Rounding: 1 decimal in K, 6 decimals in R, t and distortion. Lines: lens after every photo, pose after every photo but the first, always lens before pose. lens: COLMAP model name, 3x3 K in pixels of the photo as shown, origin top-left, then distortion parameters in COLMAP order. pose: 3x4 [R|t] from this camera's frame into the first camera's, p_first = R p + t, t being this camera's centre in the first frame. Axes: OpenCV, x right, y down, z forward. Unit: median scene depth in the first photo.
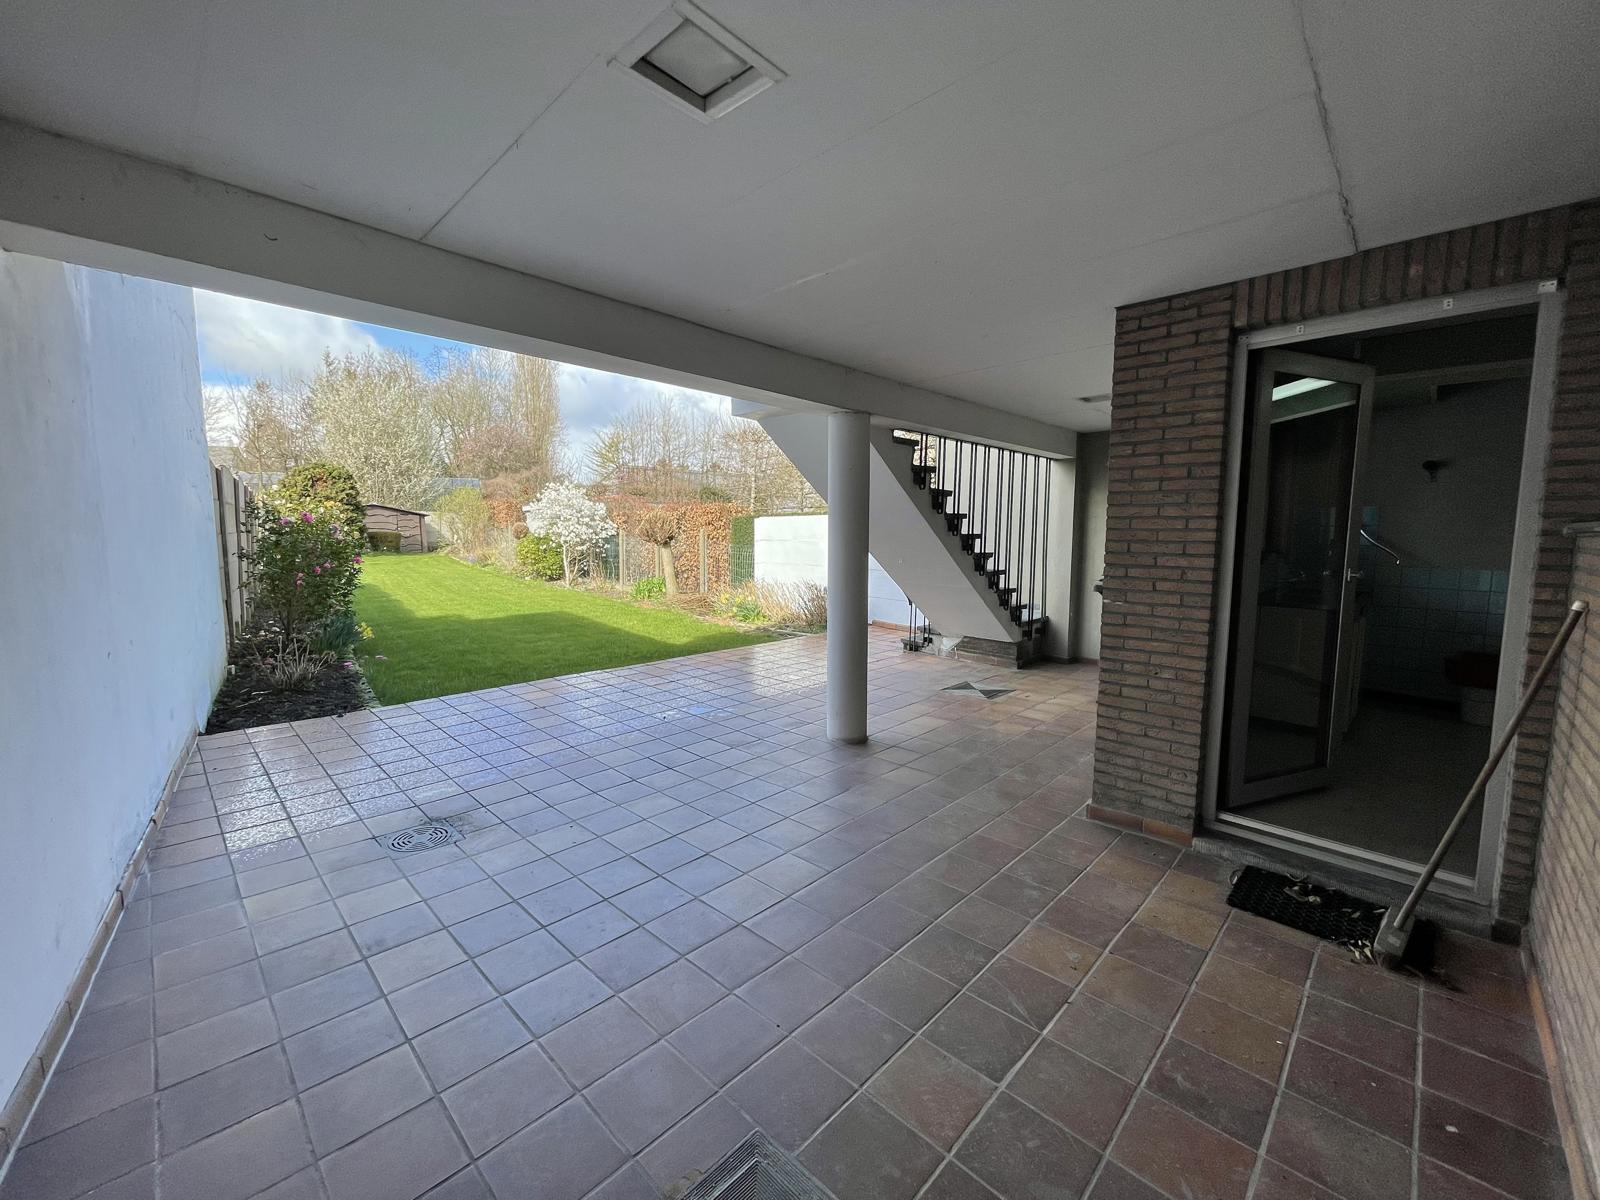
lens RADIAL K [[644.2, 0, 793.0], [0, 644.2, 598.1], [0, 0, 1]] dist [-0.000834, -0.000043]
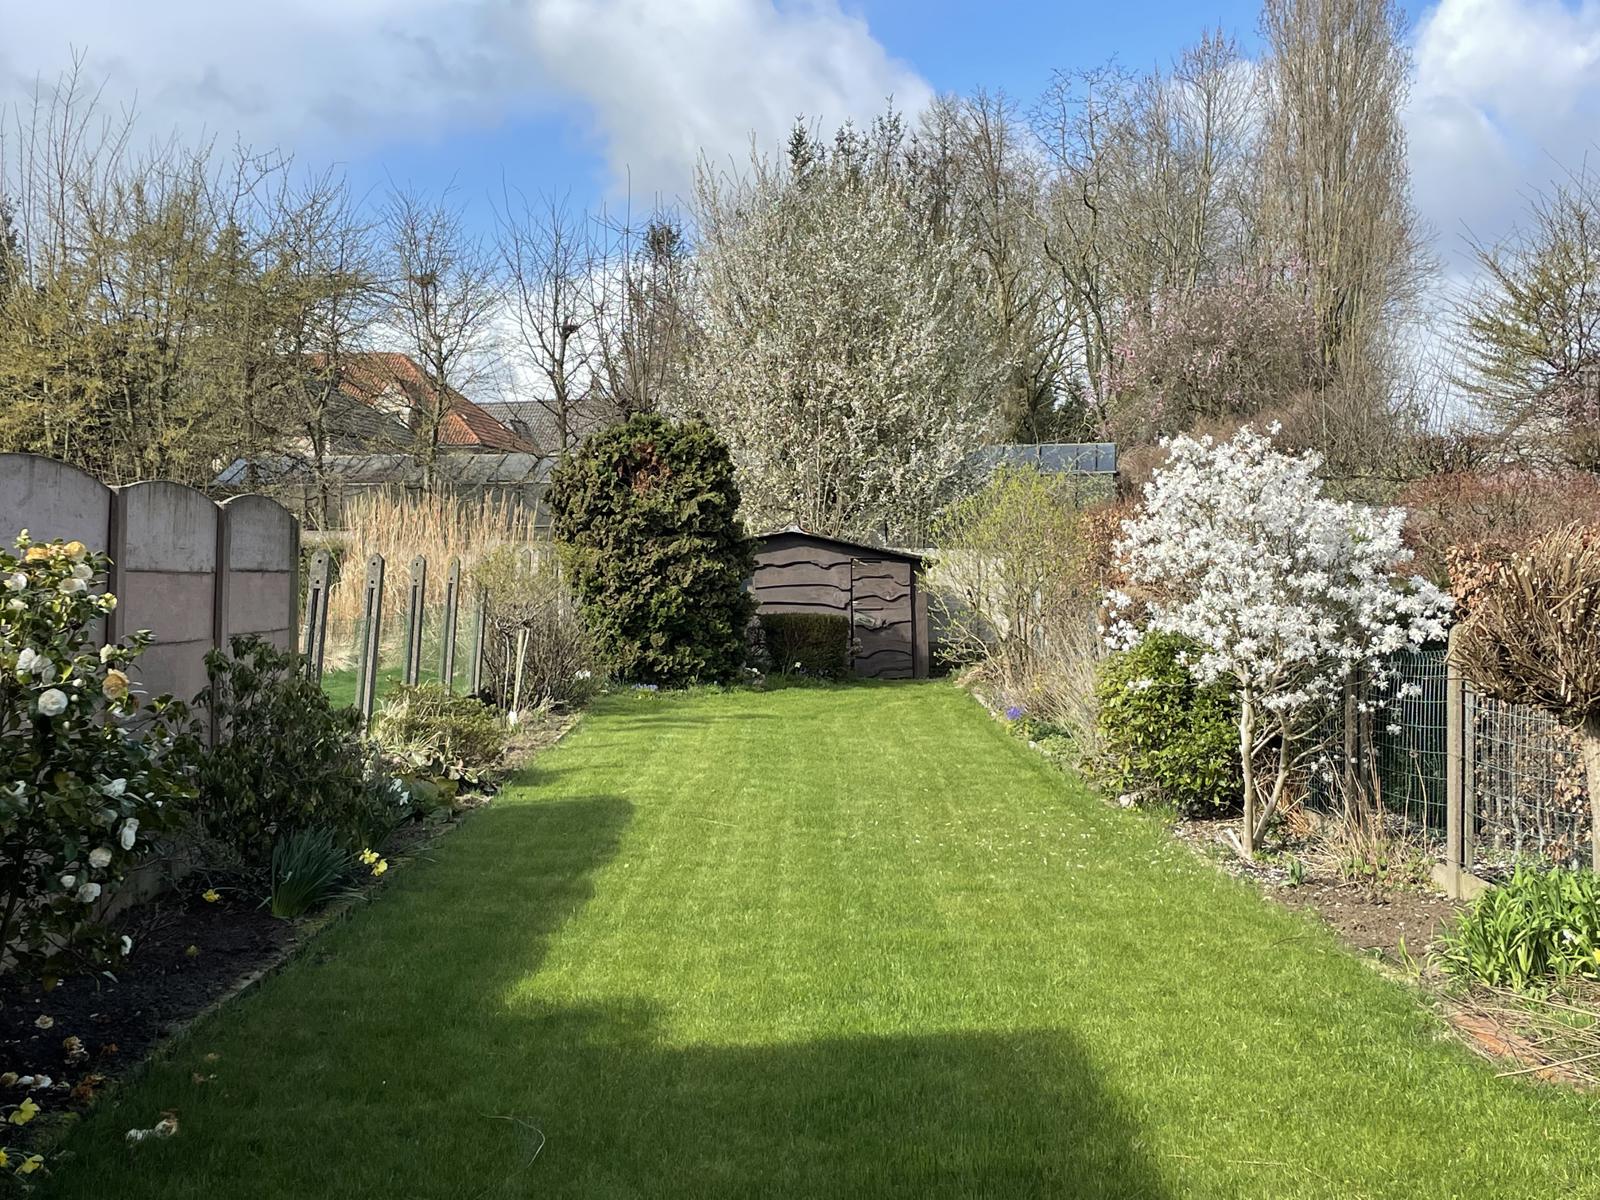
lens RADIAL K [[2022.7, 0, 800.0], [0, 2022.7, 600.0], [0, 0, 1]] dist [0.010771, 0.034081]
pose [[0.796603, -0.004903, -0.604483, -0.015202], [-0.055820, 0.995098, -0.081632, -0.028575], [0.601921, 0.098770, 0.792424, 0.198853]]
